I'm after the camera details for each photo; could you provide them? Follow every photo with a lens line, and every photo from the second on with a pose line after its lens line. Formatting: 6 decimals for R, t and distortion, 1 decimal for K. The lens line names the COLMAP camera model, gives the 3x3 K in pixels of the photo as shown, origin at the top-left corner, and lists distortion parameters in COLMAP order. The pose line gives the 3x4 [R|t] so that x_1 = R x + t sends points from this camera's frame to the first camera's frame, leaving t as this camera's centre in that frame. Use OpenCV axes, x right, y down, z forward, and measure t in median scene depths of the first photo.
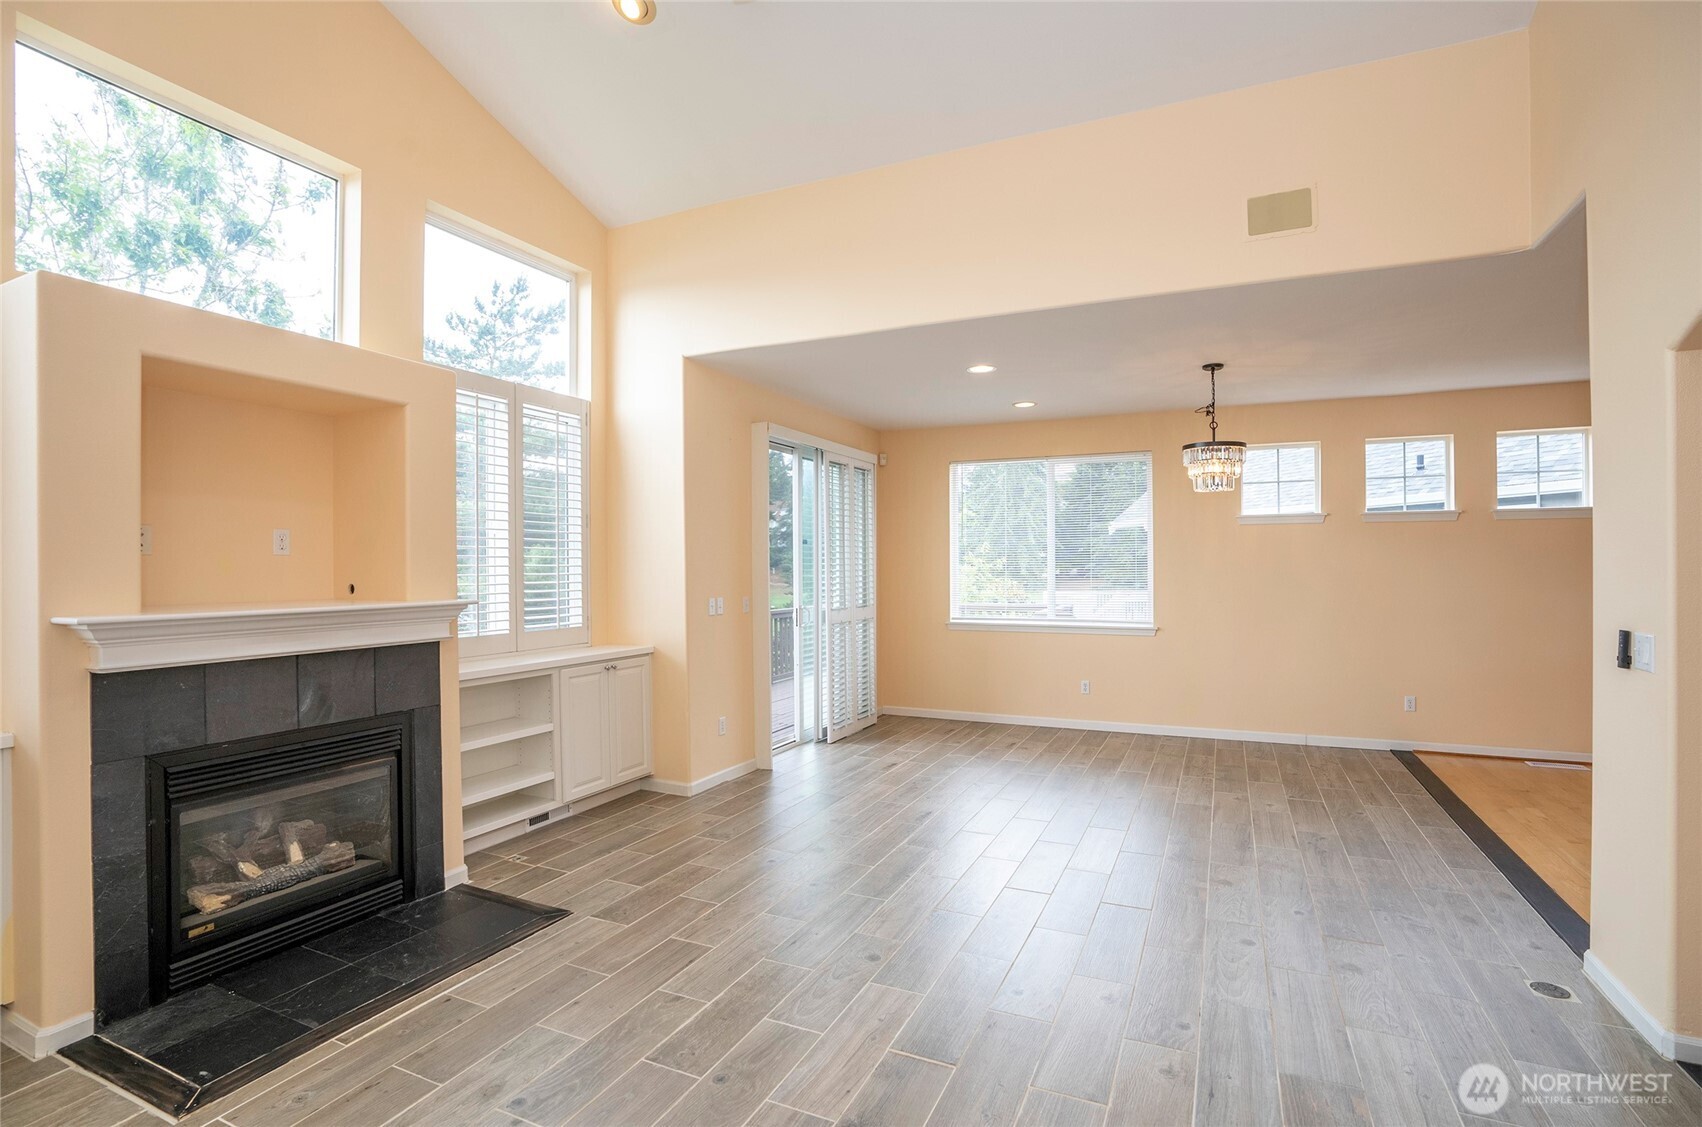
lens RADIAL K [[810.5, 0, 852.6], [0, 810.5, 571.0], [0, 0, 1]] dist [-0.074995, 0.033296]
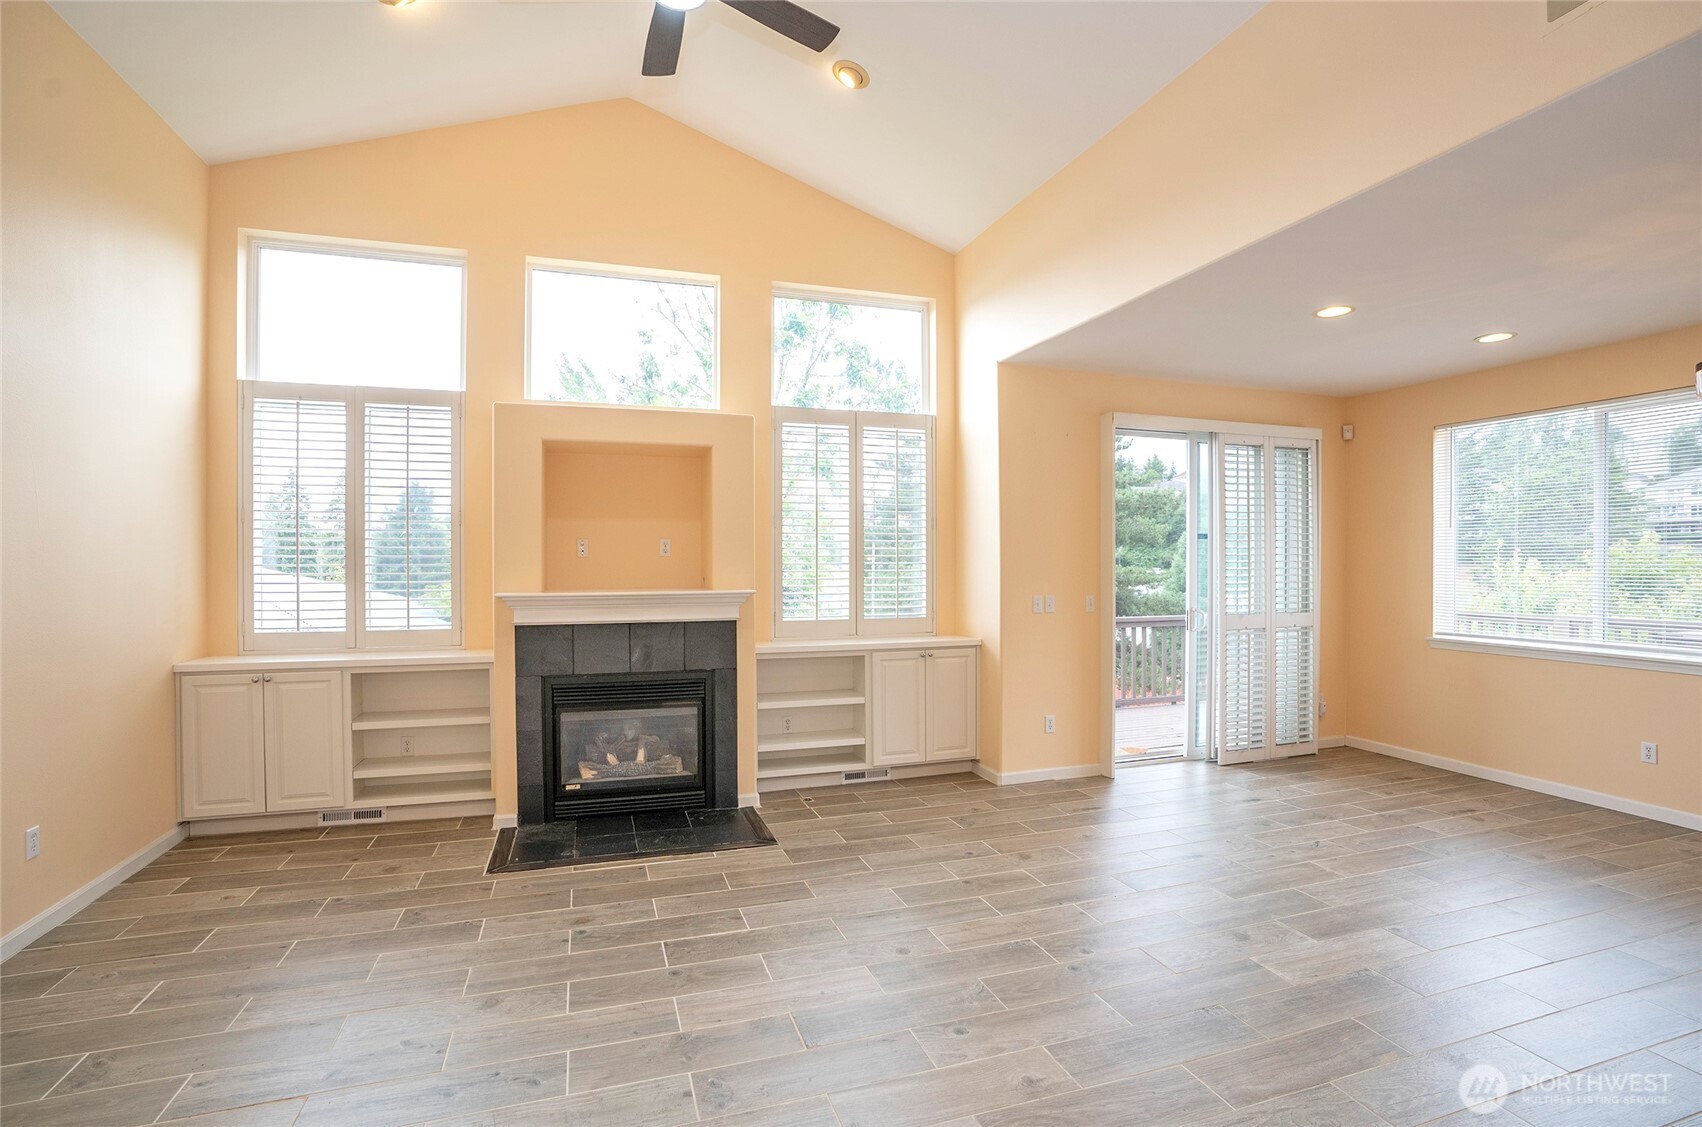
lens RADIAL K [[810.5, 0, 852.6], [0, 810.5, 571.0], [0, 0, 1]] dist [-0.074995, 0.033296]
pose [[0.686725, 0.011739, -0.726823, 0.596211], [-0.004986, 0.999922, 0.011439, -0.011763], [0.726900, -0.004232, 0.686730, 0.208582]]
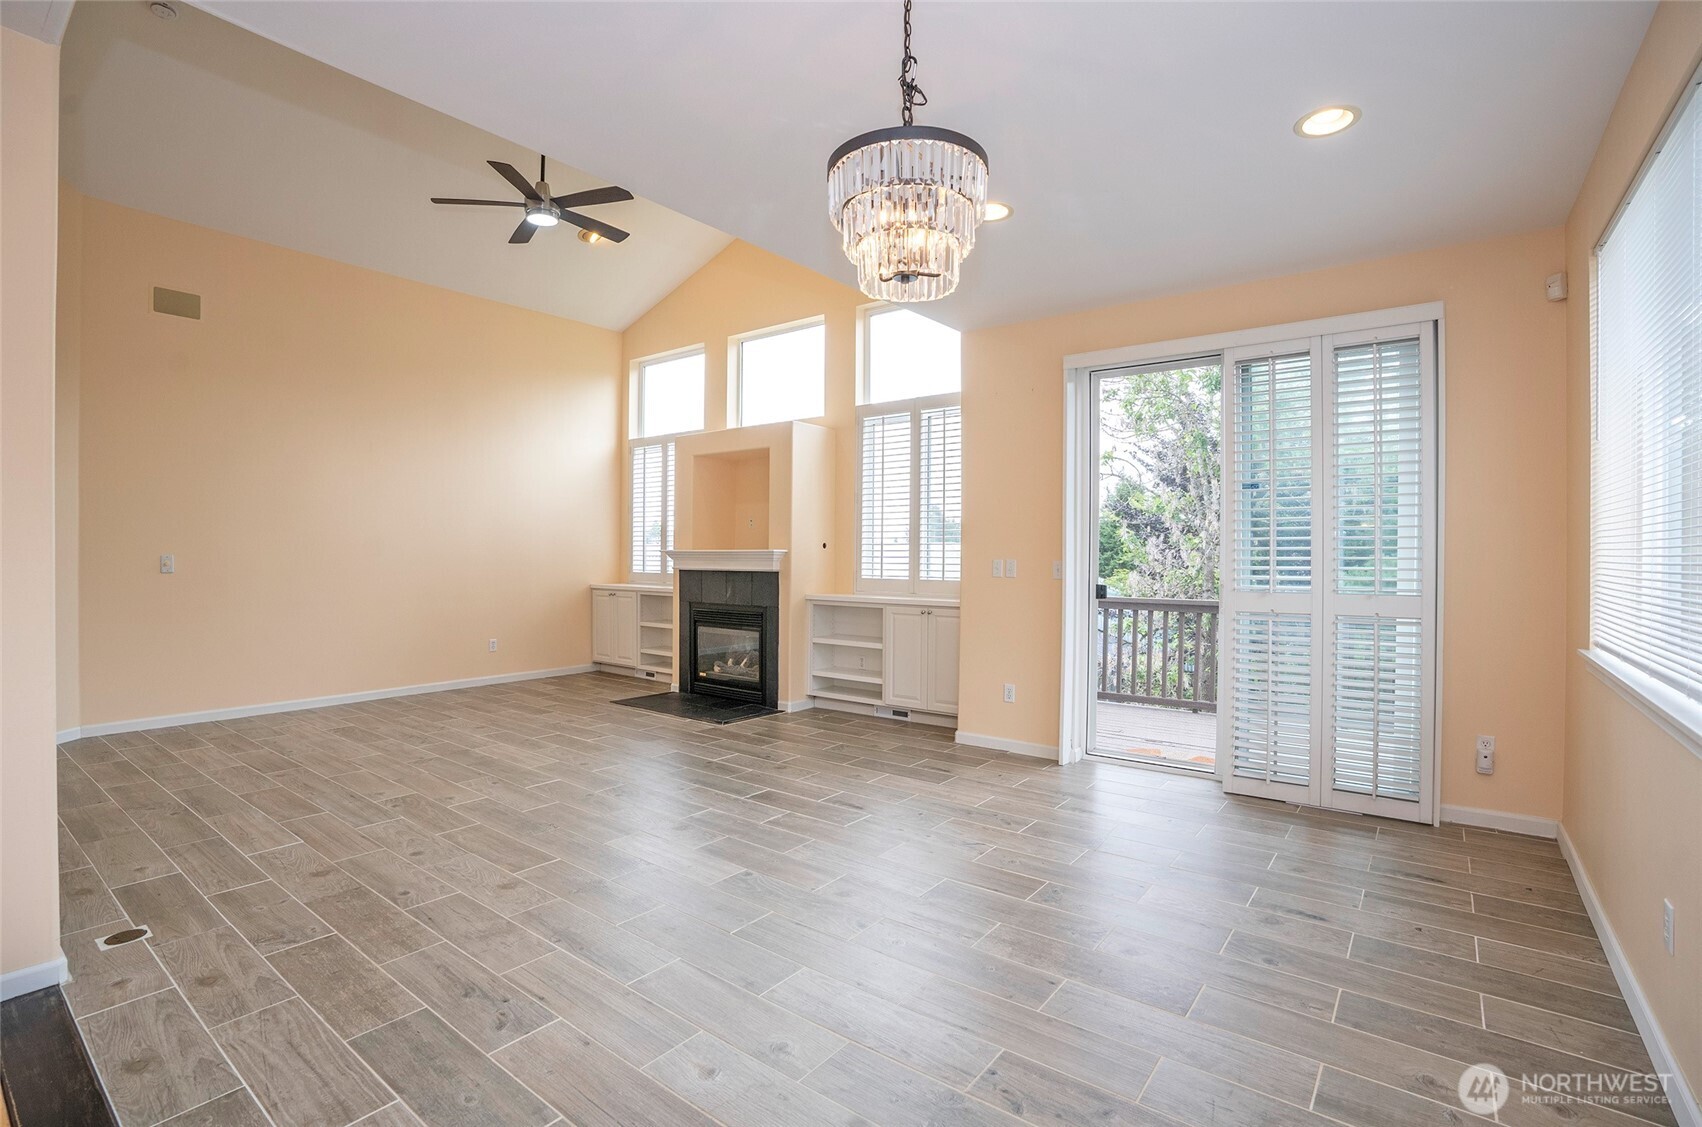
lens RADIAL K [[773.9, 0, 840.7], [0, 773.9, 559.4], [0, 0, 1]] dist [-0.068801, 0.021016]
pose [[-0.222528, 0.007004, -0.974901, 1.175535], [-0.010144, 0.999903, 0.009499, 0.039833], [0.974874, 0.012003, -0.222435, 1.526946]]
